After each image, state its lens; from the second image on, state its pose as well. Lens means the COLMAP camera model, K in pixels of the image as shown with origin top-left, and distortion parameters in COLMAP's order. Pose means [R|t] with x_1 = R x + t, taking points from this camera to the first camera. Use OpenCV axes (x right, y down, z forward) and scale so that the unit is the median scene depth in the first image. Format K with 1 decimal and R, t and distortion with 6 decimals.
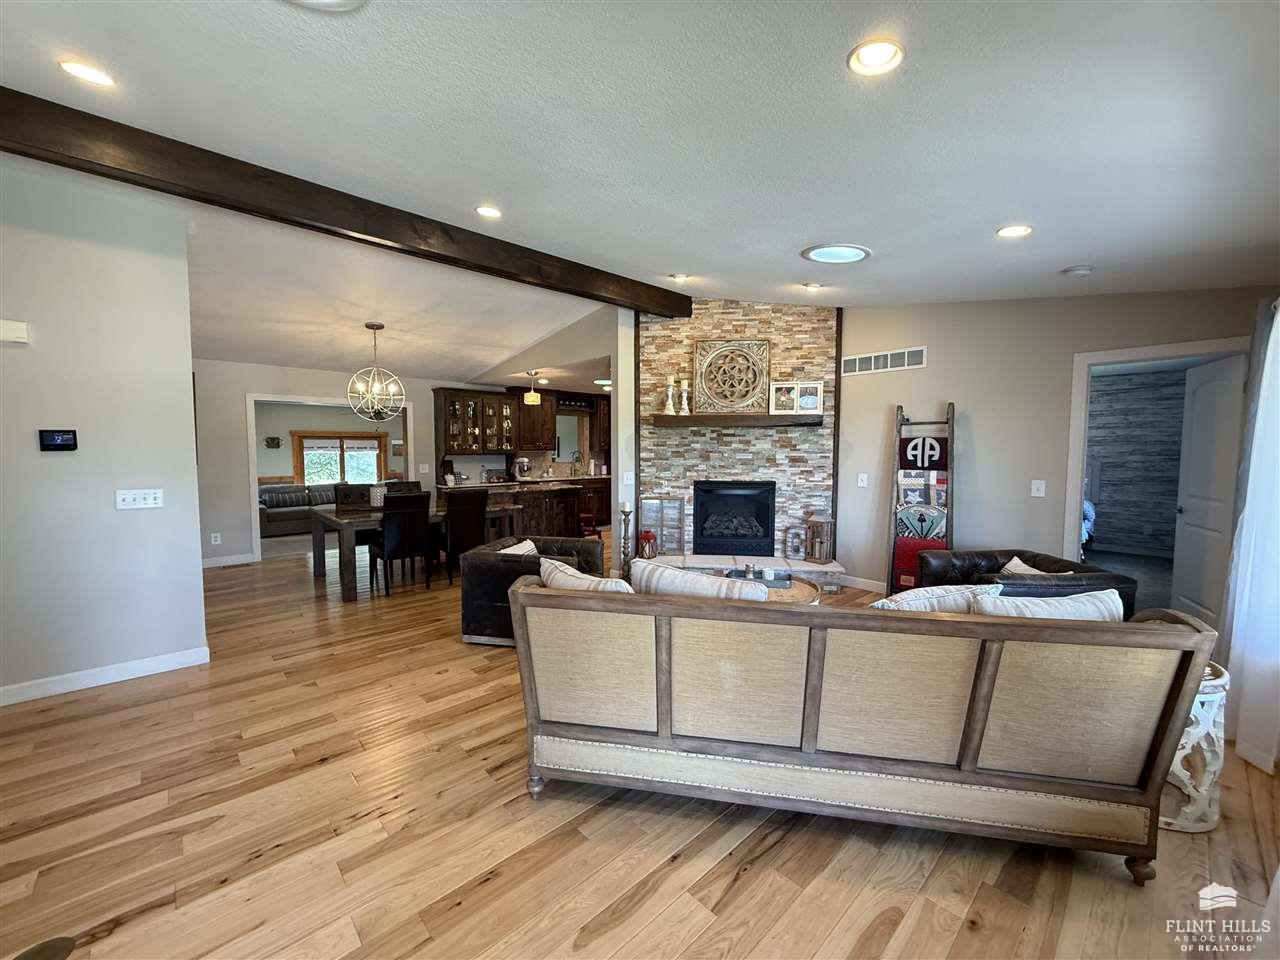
lens RADIAL K [[510.1, 0, 636.7], [0, 510.1, 484.5], [0, 0, 1]] dist [0.000875, -0.000571]
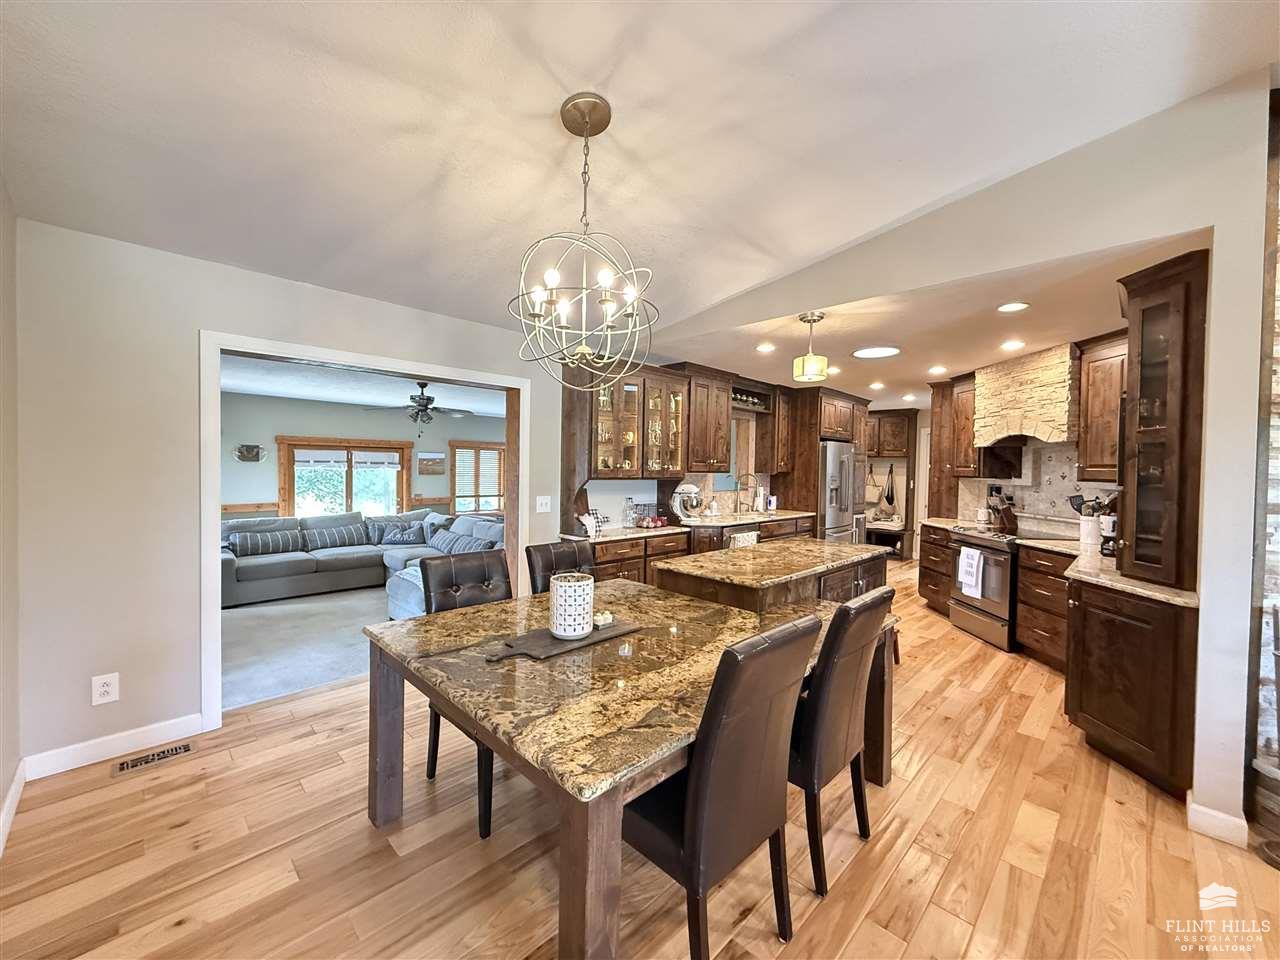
lens RADIAL K [[510.1, 0, 637.3], [0, 510.1, 481.0], [0, 0, 1]] dist [0.000875, -0.000571]
pose [[0.999003, 0.013837, 0.042445, -0.574080], [-0.012026, 0.999019, -0.042629, -0.057161], [-0.042993, 0.042076, 0.998189, 0.772394]]
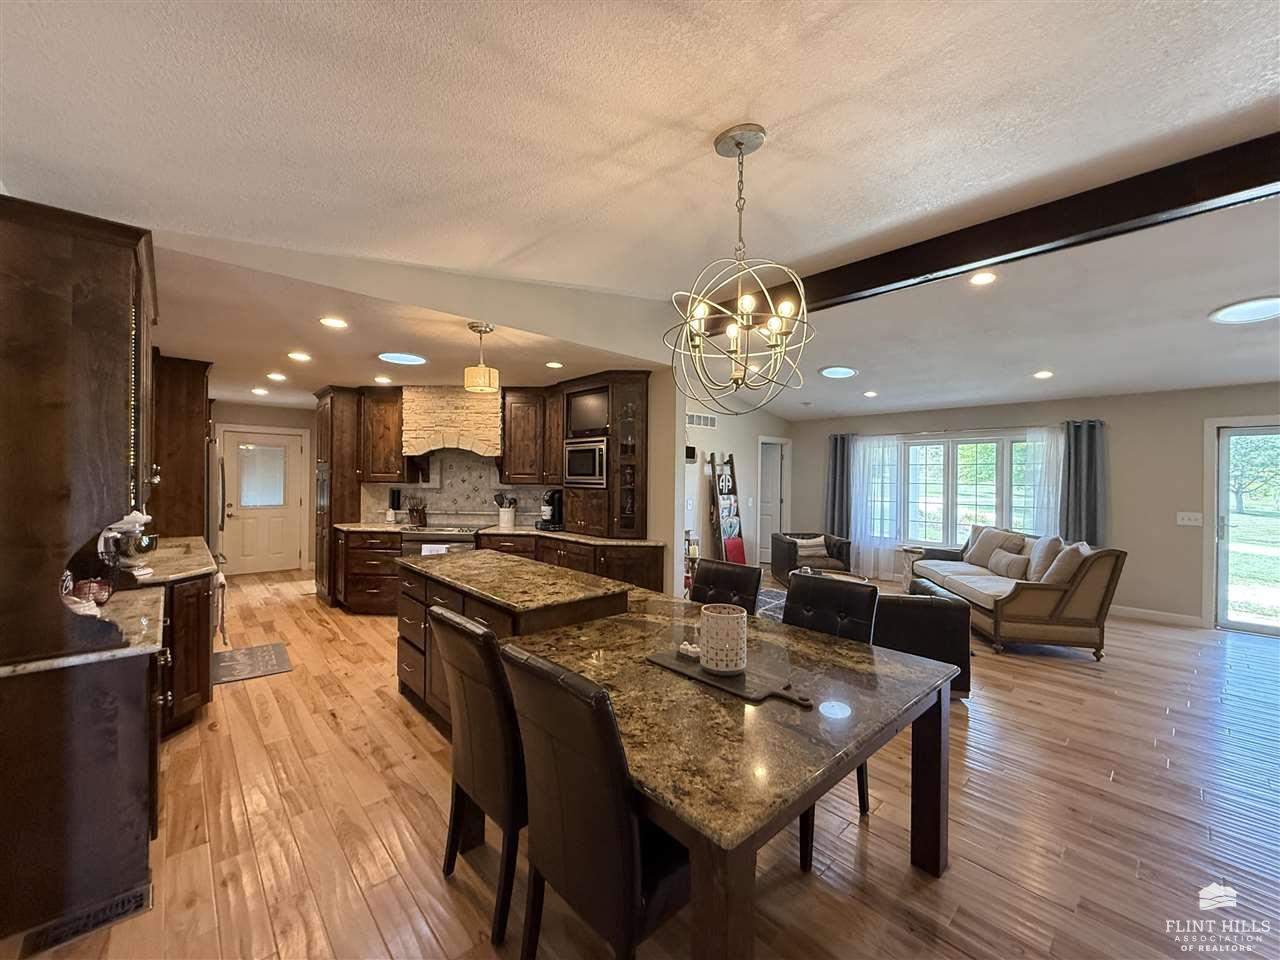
lens RADIAL K [[510.1, 0, 637.3], [0, 510.1, 477.4], [0, 0, 1]] dist [0.000875, -0.000571]
pose [[0.000432, -0.002851, 0.999996, -0.985001], [0.057740, 0.998328, 0.002821, -0.099990], [-0.998332, 0.057739, 0.000596, 1.234599]]
